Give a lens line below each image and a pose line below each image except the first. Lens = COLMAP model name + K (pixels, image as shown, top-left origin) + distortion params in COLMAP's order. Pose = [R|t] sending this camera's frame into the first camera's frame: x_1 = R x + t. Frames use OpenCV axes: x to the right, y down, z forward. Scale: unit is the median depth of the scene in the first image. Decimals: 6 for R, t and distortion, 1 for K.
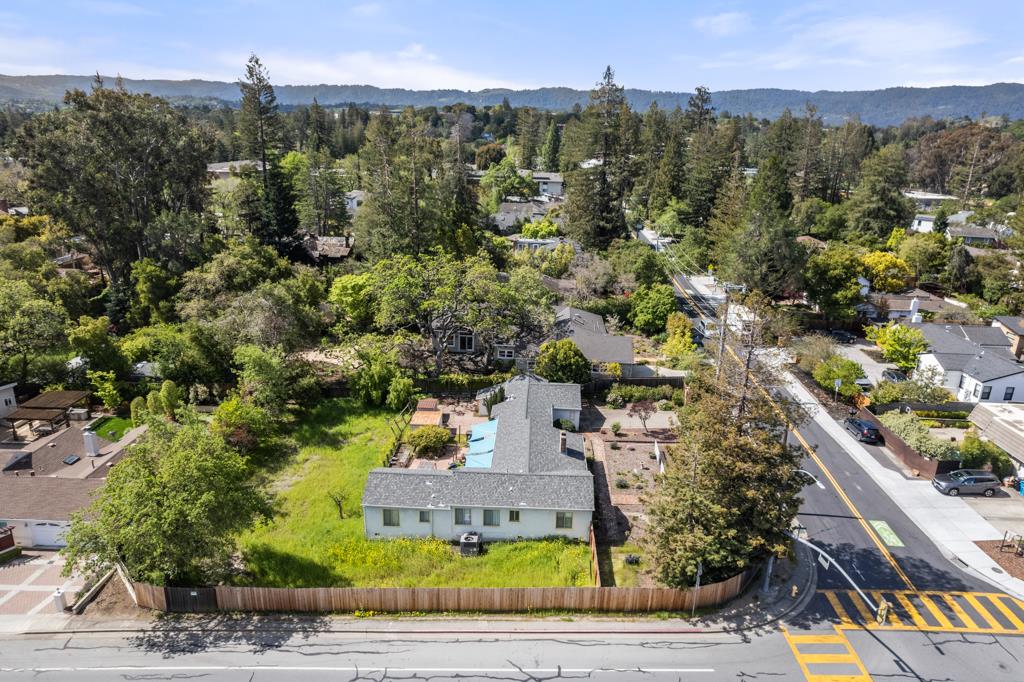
lens RADIAL K [[669.2, 0, 508.4], [0, 669.2, 342.8], [0, 0, 1]] dist [-0.078464, 0.068073]
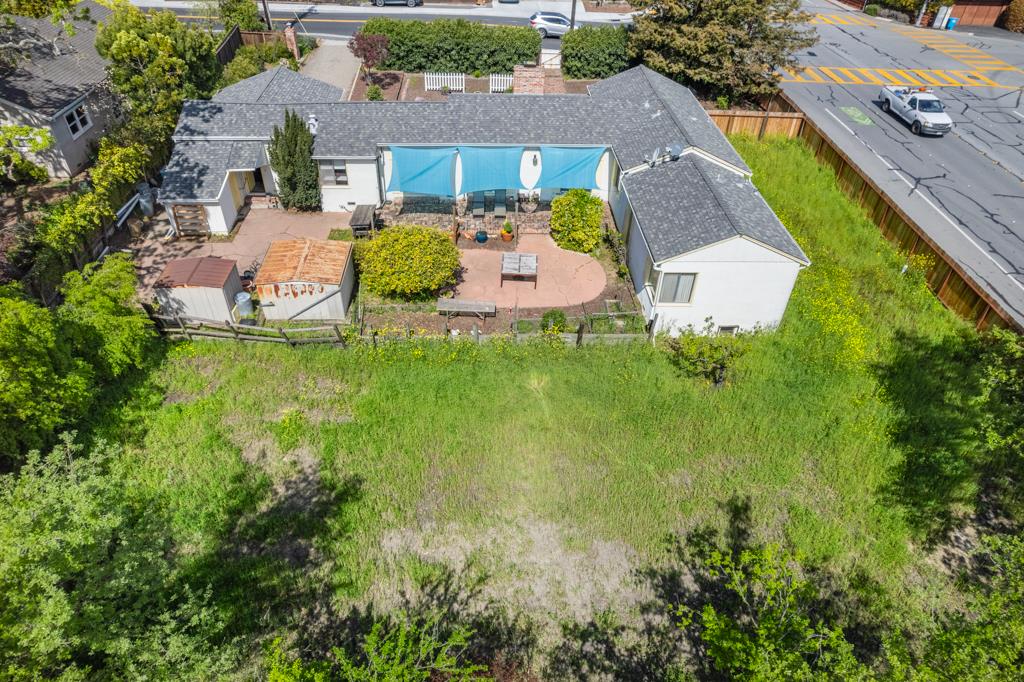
lens RADIAL K [[654.9, 0, 510.0], [0, 654.9, 343.8], [0, 0, 1]] dist [-0.076604, 0.068811]
pose [[-0.092551, -0.652478, 0.752134, -0.430892], [0.281586, 0.707390, 0.648312, -0.058134], [-0.955062, 0.271793, 0.118259, 0.851831]]
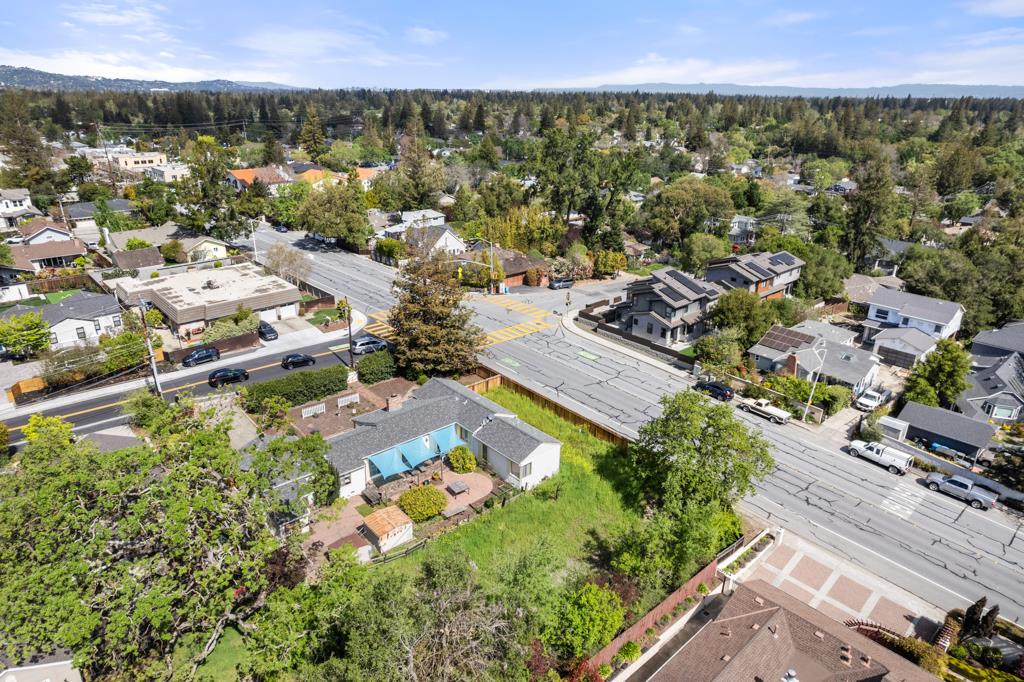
lens RADIAL K [[654.9, 0, 510.0], [0, 654.9, 343.8], [0, 0, 1]] dist [-0.076604, 0.068811]
pose [[-0.700111, -0.294171, 0.650621, -0.667278], [0.190723, 0.801041, 0.567413, -0.471556], [-0.688091, 0.521341, -0.504713, 1.171437]]
